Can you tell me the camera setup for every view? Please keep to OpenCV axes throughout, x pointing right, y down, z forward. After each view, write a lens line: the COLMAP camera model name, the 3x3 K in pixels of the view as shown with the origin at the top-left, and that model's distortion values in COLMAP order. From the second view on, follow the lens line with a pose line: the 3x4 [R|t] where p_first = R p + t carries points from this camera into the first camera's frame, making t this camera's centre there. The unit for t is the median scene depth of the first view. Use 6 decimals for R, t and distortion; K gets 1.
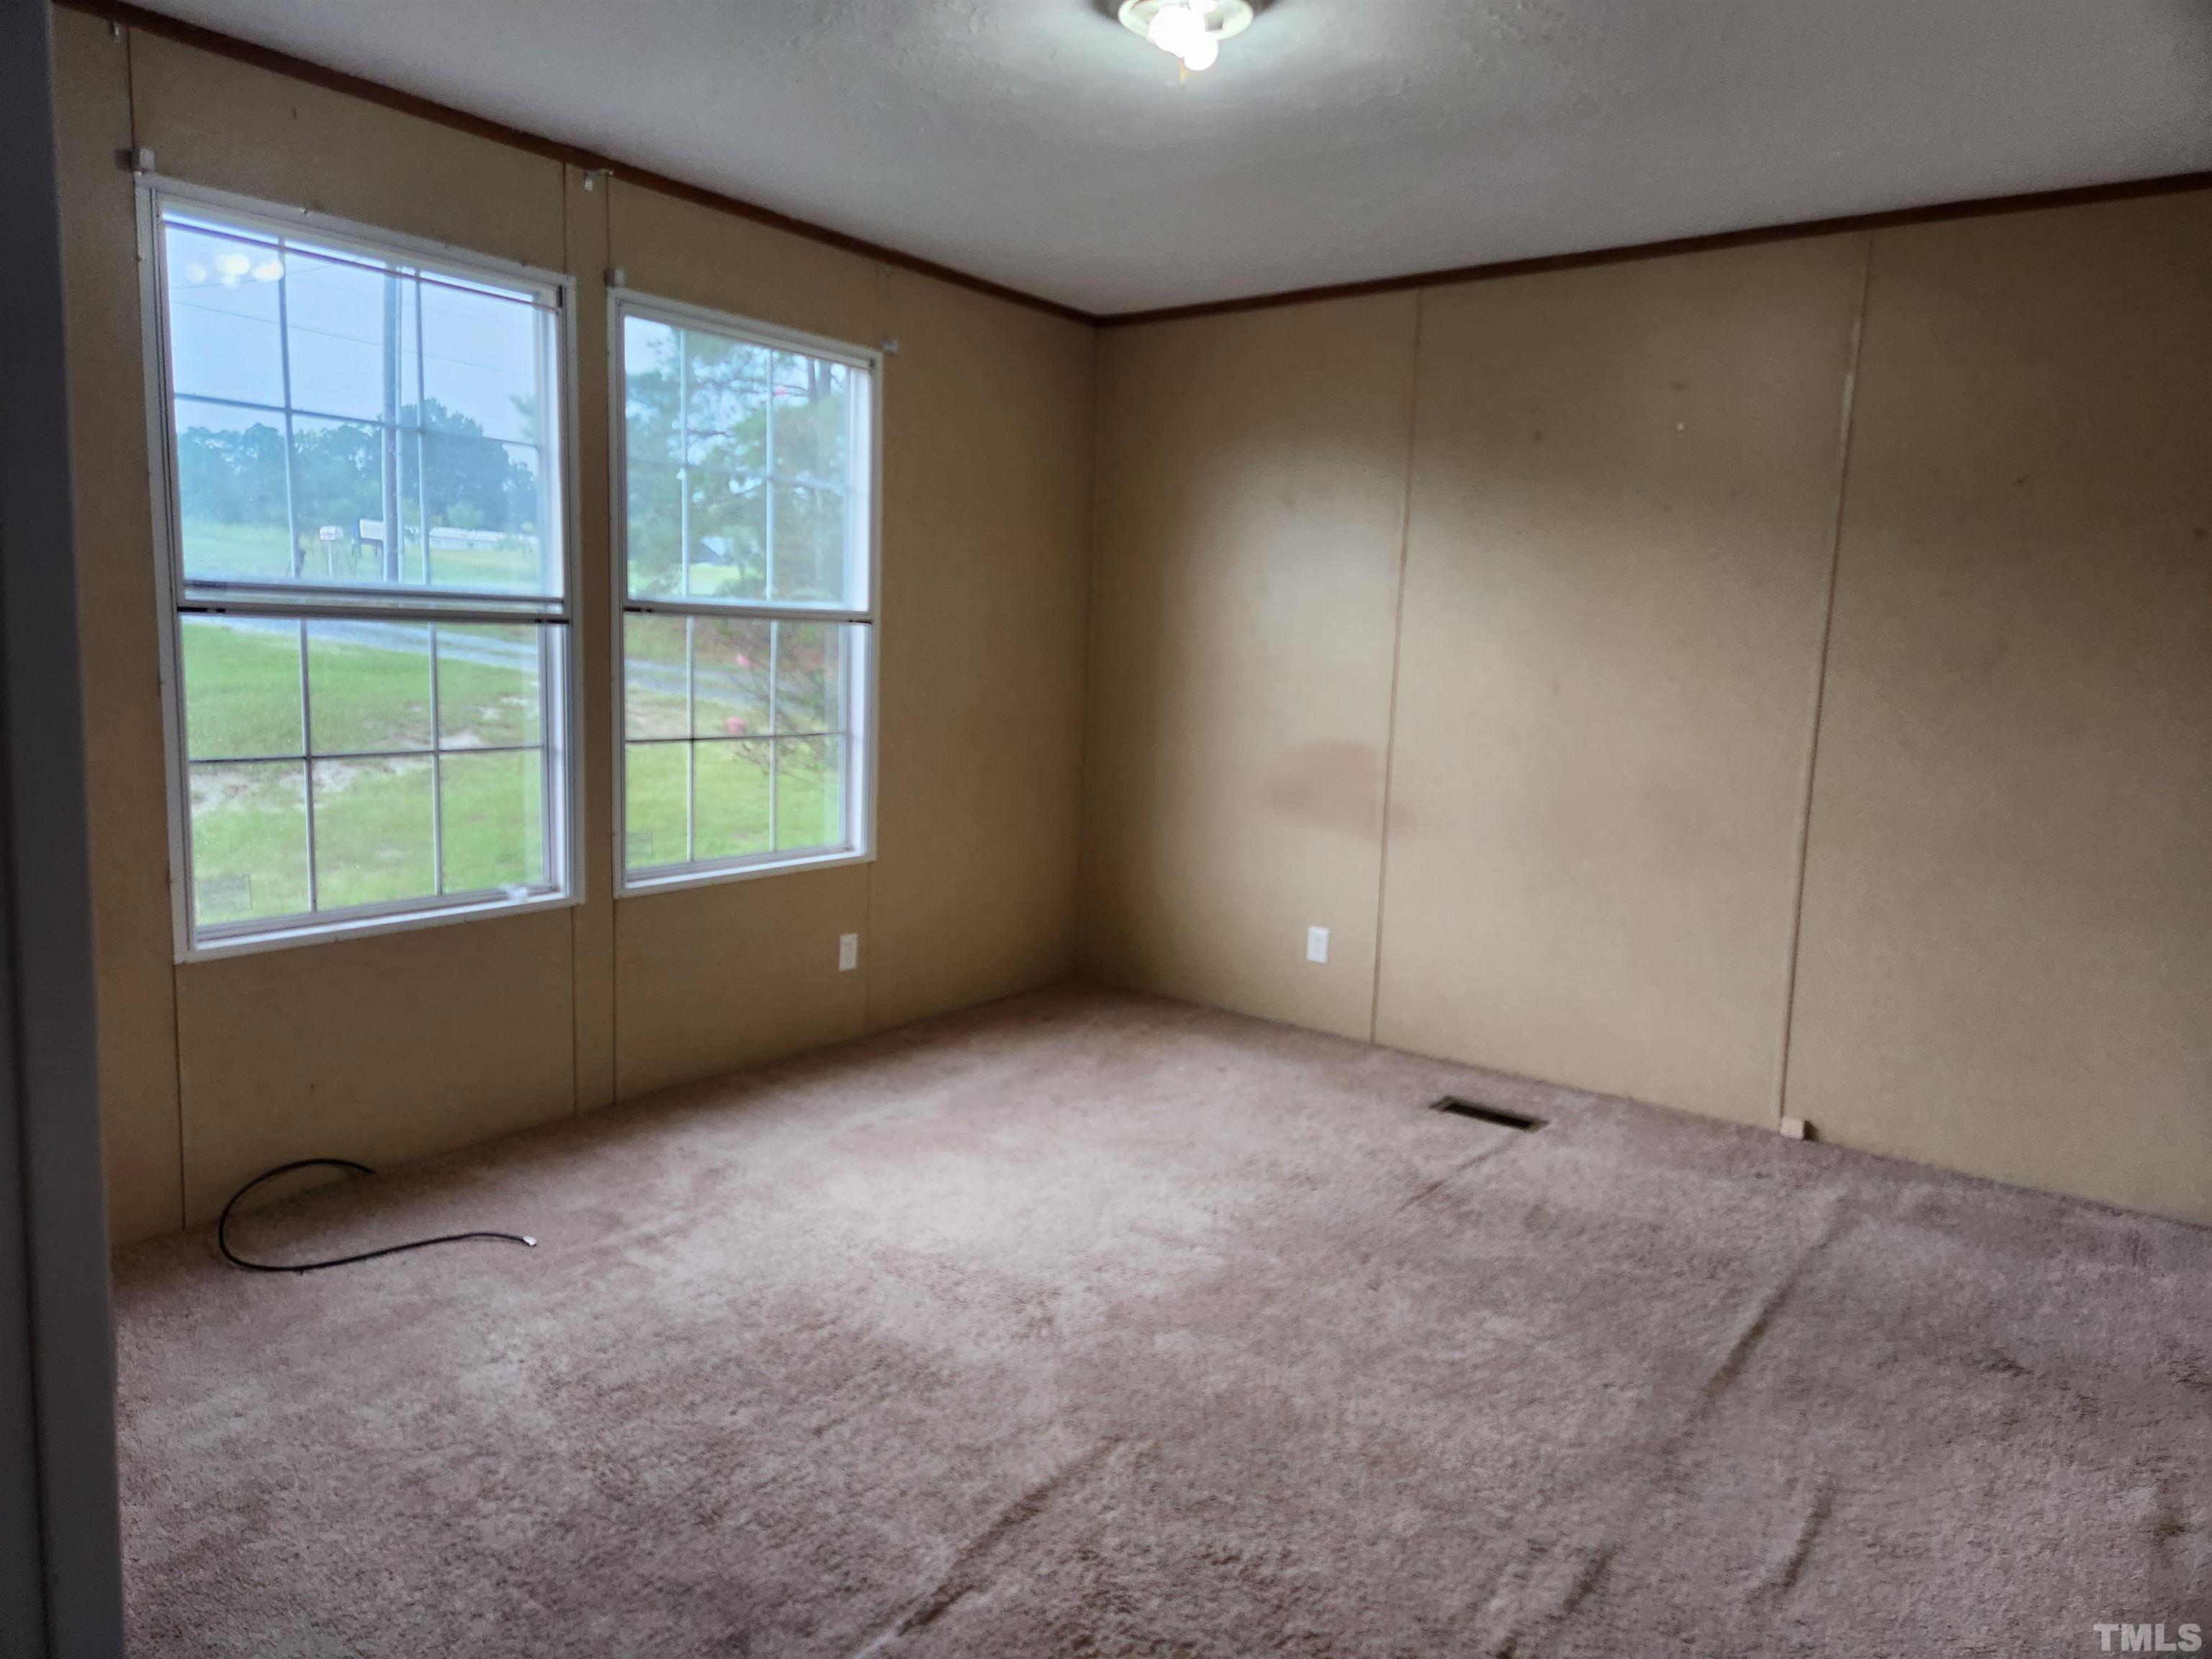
lens RADIAL K [[1477.4, 0, 1089.8], [0, 1477.4, 812.9], [0, 0, 1]] dist [0.071282, -0.069879]
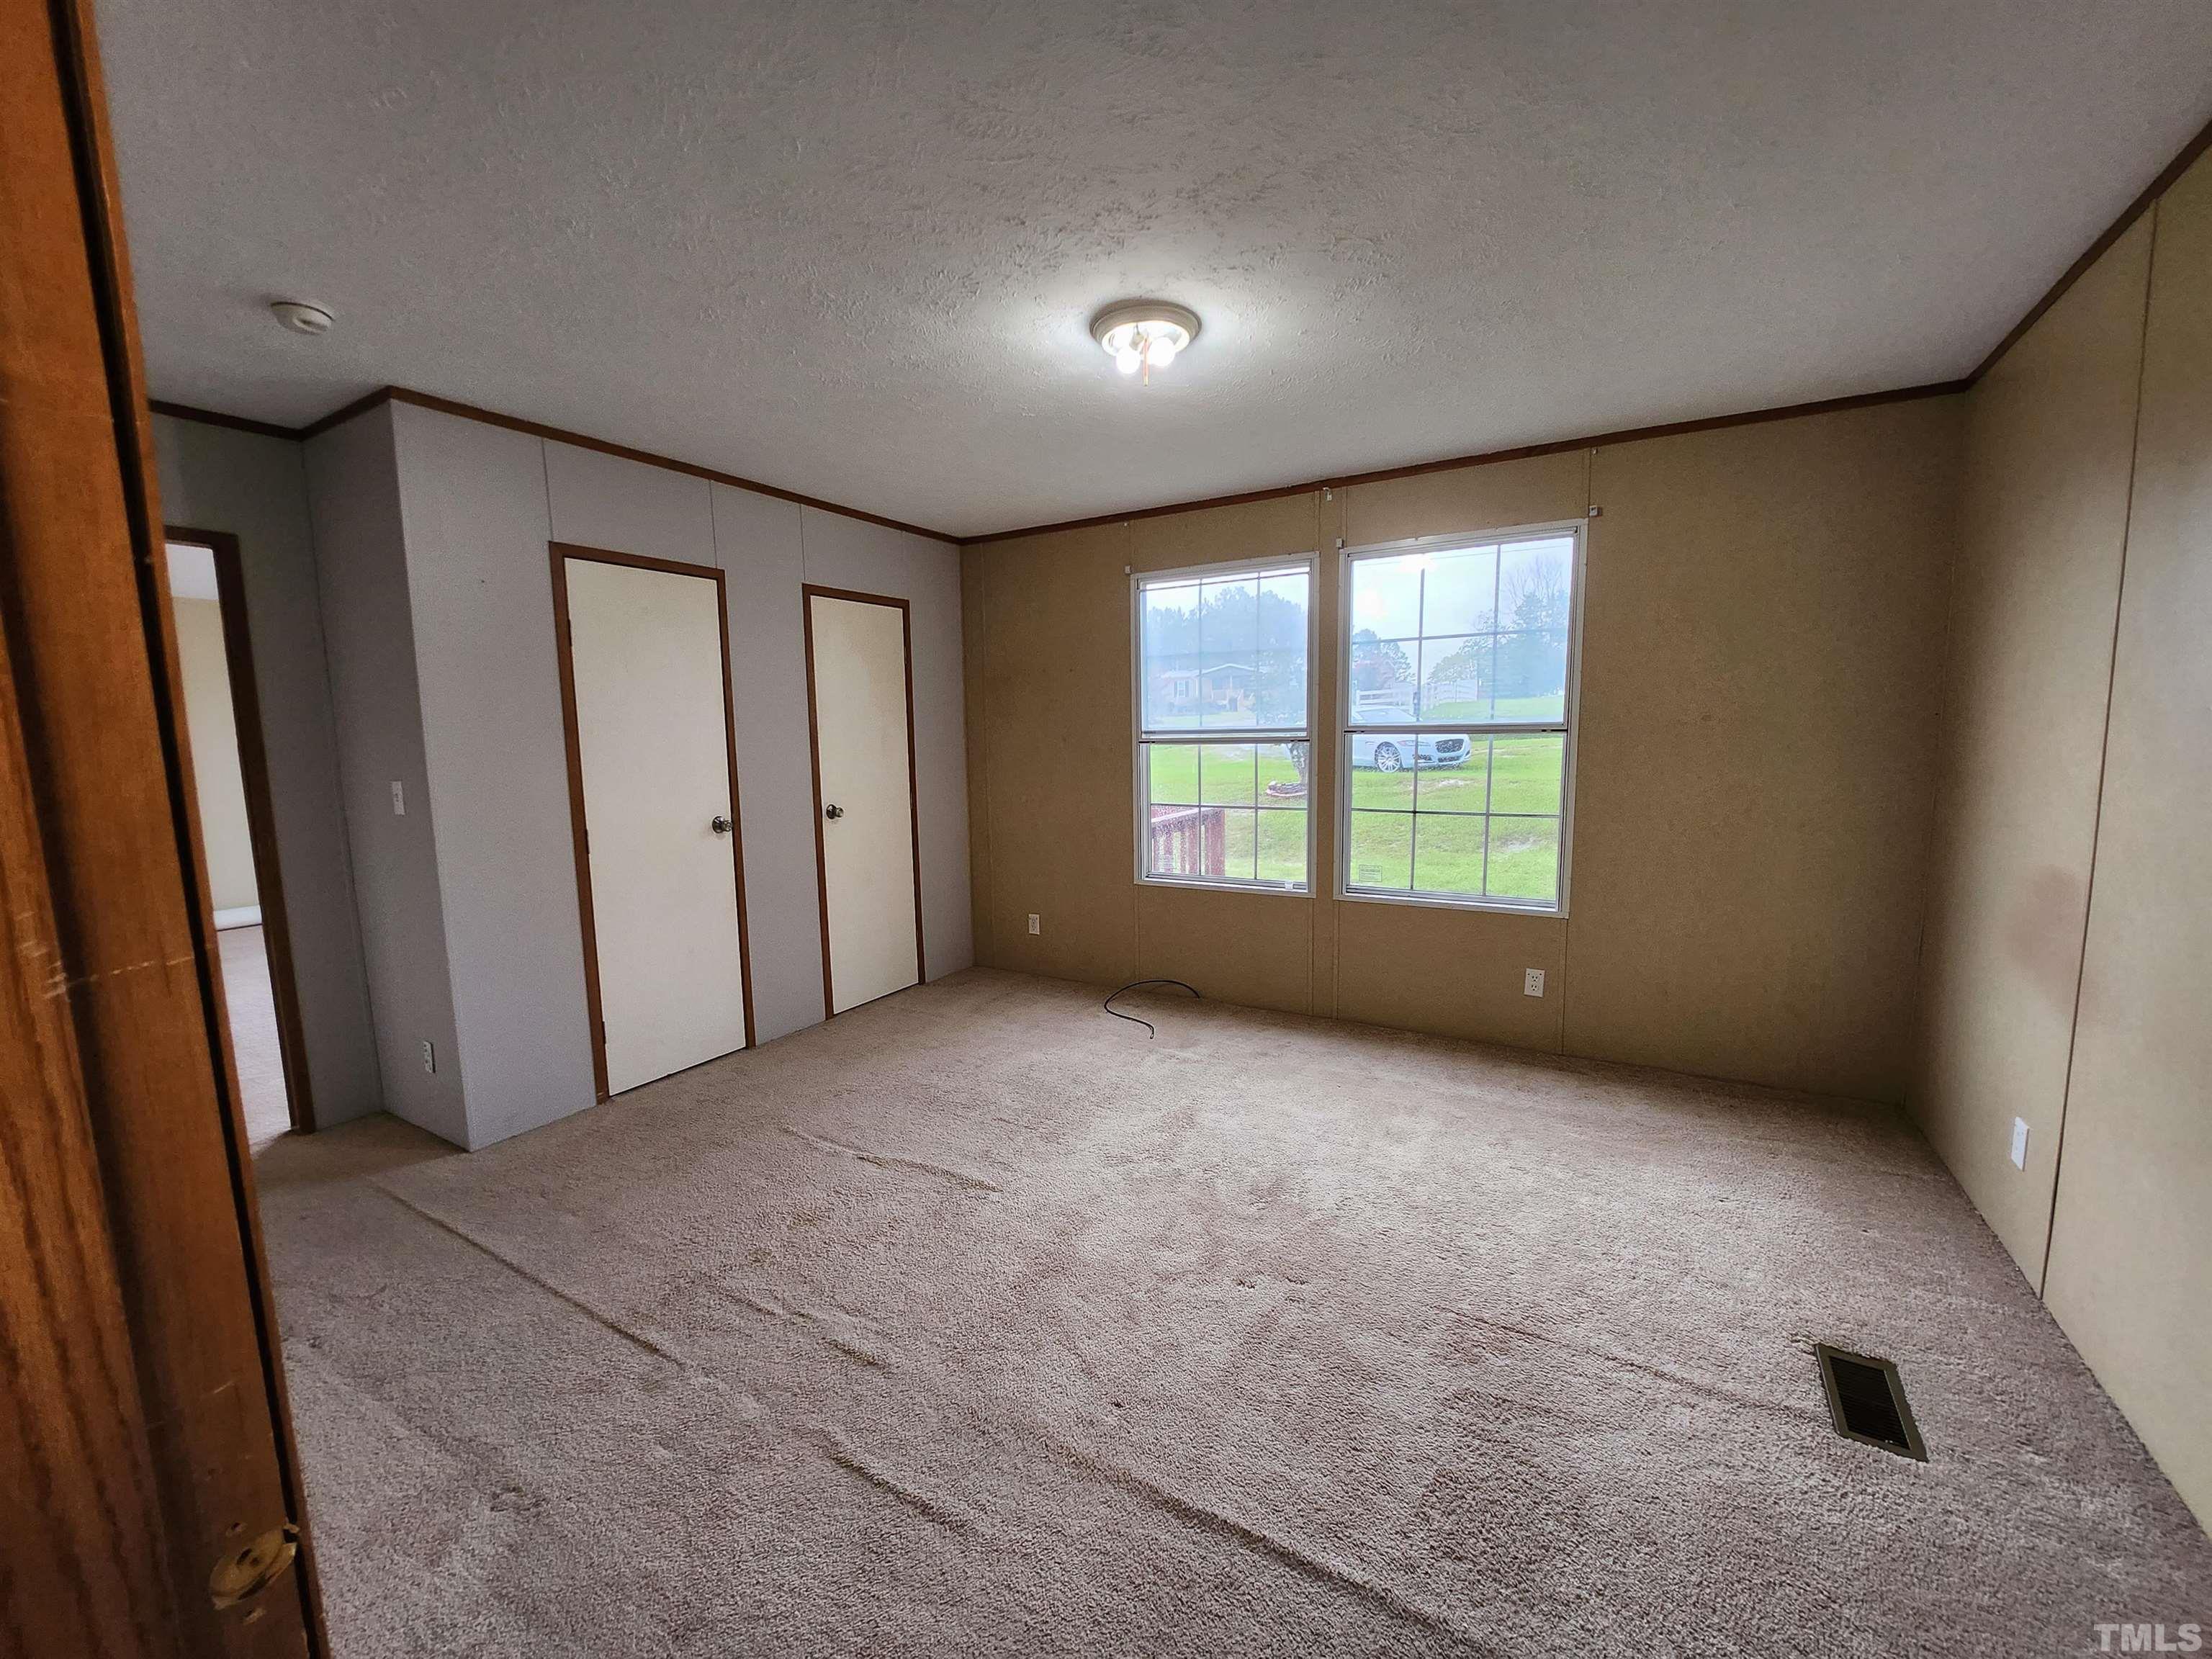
lens RADIAL K [[896.1, 0, 1099.3], [0, 896.1, 845.8], [0, 0, 1]] dist [-0.010933, -0.010080]
pose [[0.093581, 0.088652, -0.991657, 0.717895], [-0.102385, 0.991604, 0.078985, -0.062055], [0.990333, 0.094139, 0.101872, 0.651796]]
